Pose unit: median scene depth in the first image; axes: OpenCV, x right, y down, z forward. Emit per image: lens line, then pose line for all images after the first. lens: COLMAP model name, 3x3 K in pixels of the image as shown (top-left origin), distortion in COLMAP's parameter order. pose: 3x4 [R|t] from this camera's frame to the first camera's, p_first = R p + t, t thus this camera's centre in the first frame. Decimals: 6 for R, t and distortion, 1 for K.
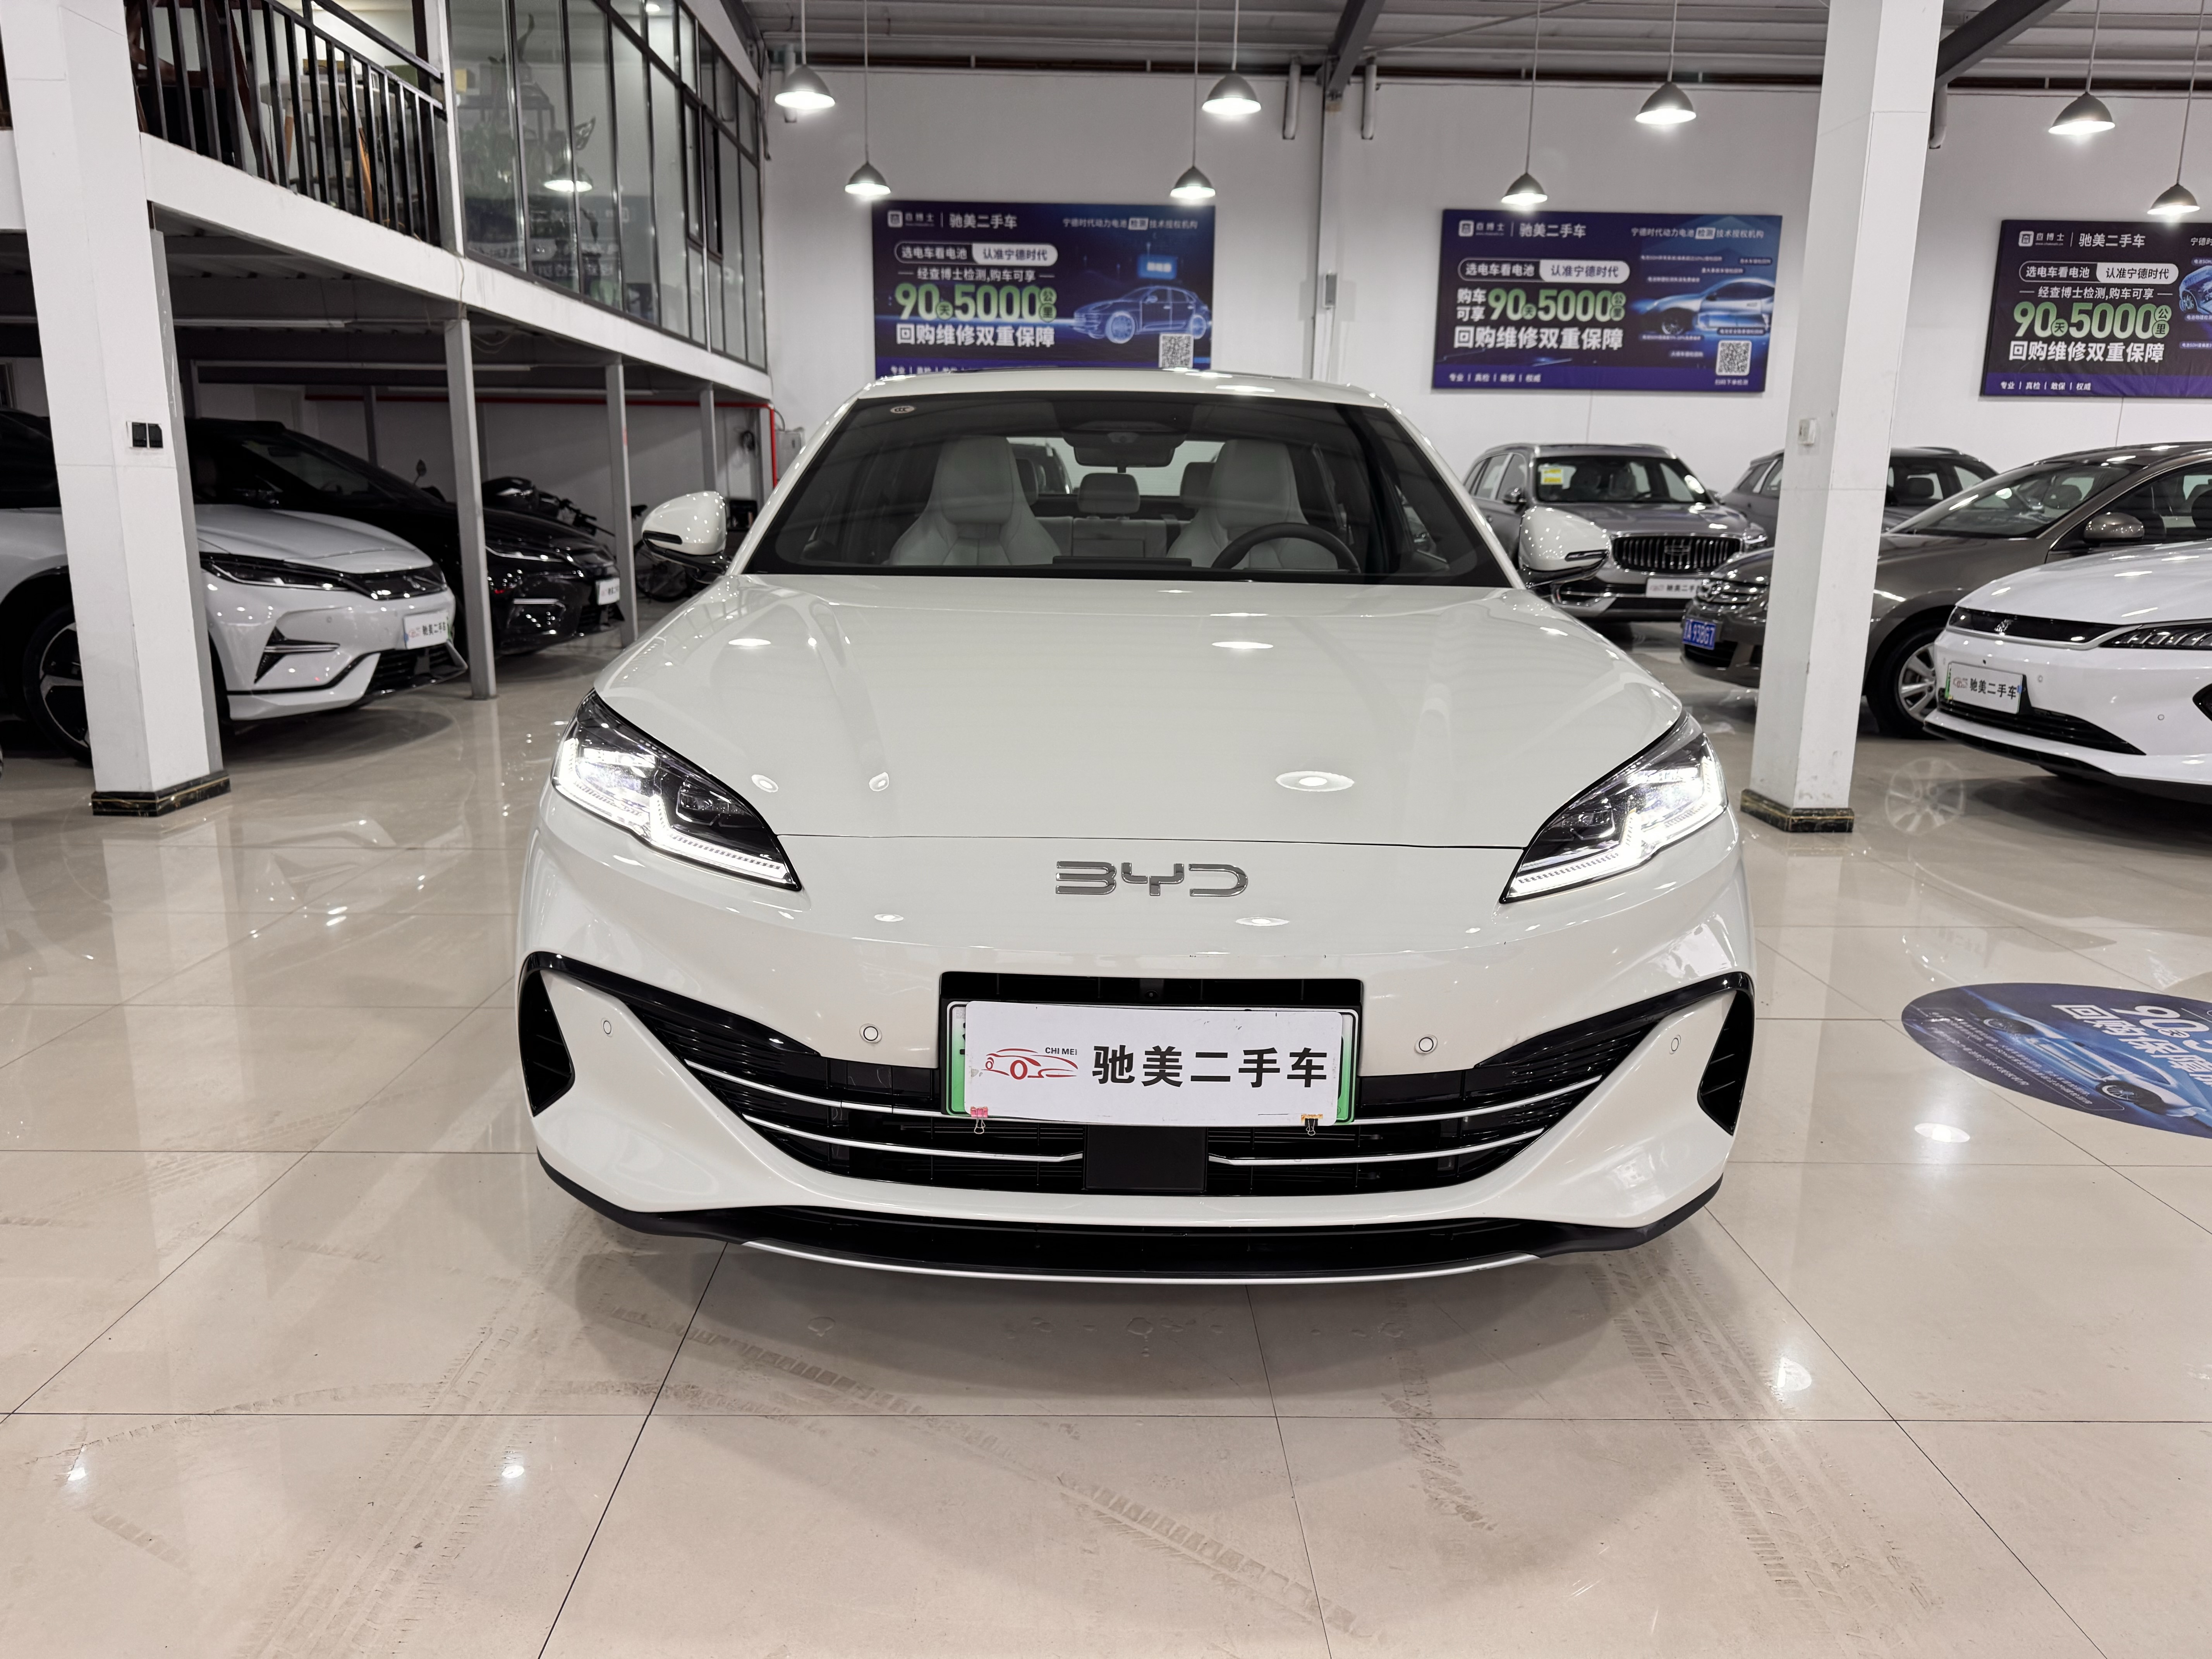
lens RADIAL K [[1583.2, 0, 1097.1], [0, 1583.2, 844.8], [0, 0, 1]] dist [0.026580, -0.035464]
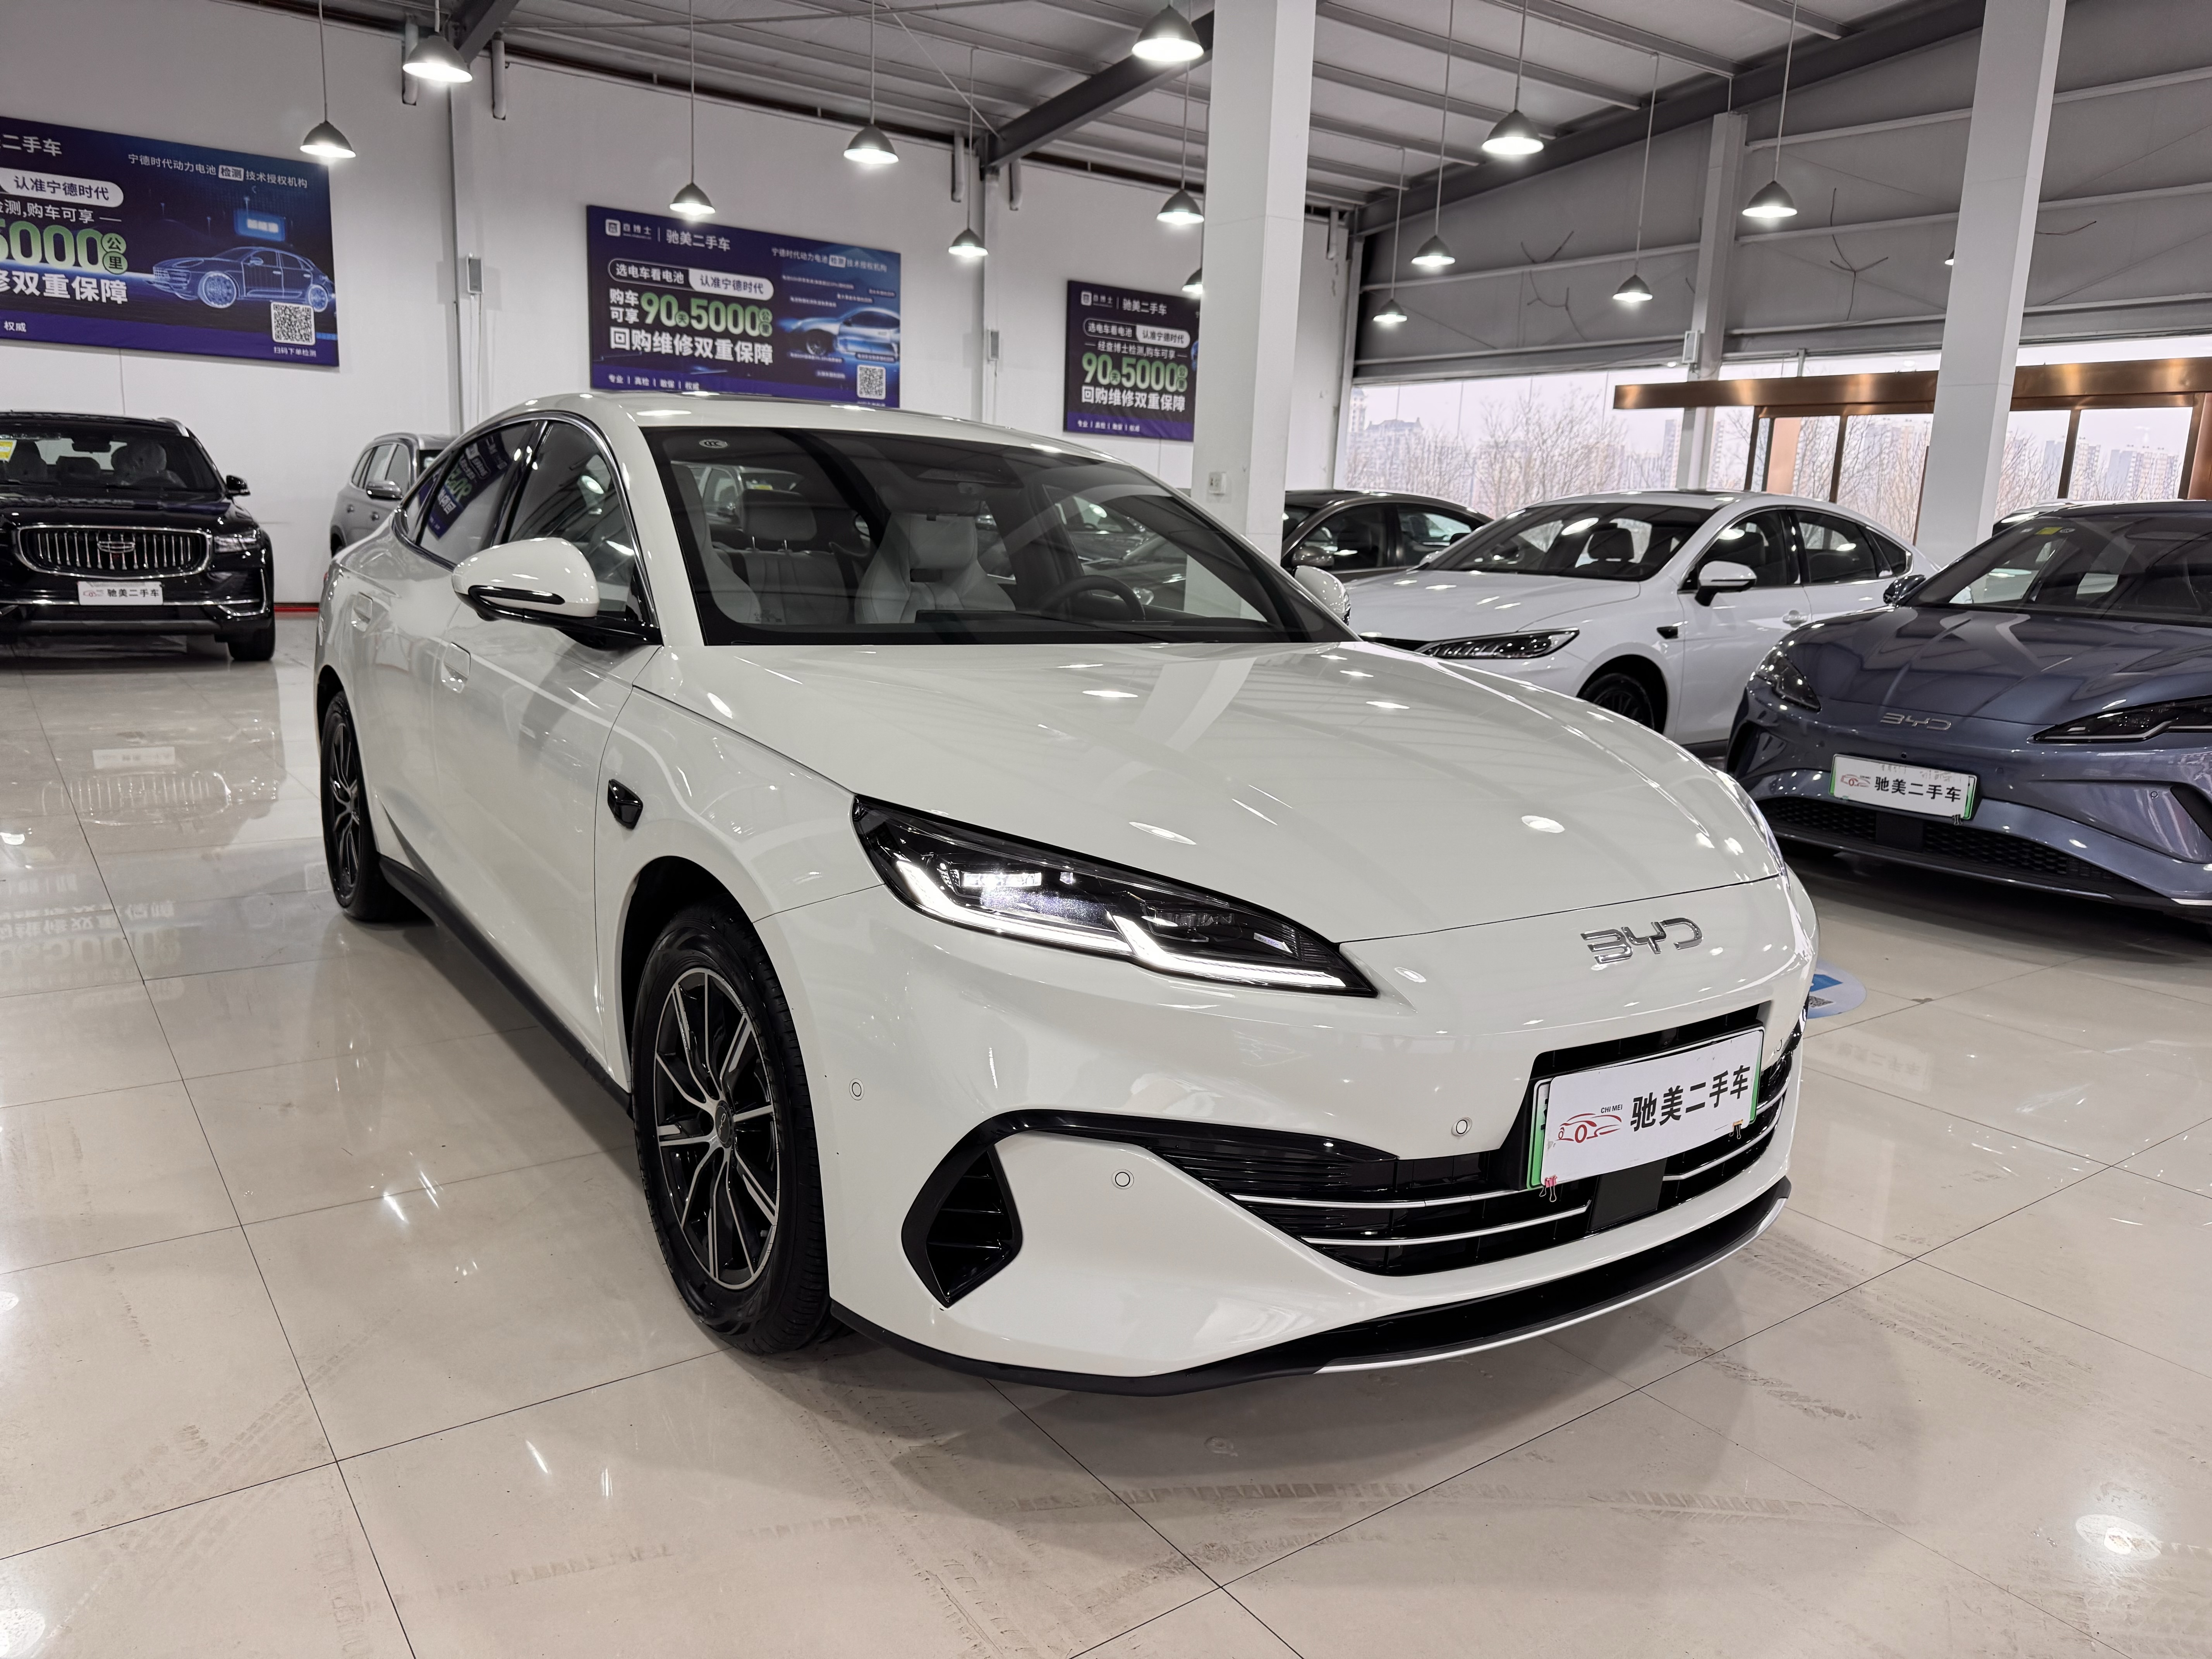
lens RADIAL K [[1583.2, 0, 1138.5], [0, 1583.2, 828.5], [0, 0, 1]] dist [0.026580, -0.035464]
pose [[0.810325, -0.088382, 0.579277, -0.105162], [0.092395, 0.995465, 0.022634, -0.013643], [-0.578650, 0.035182, 0.814817, 0.033080]]
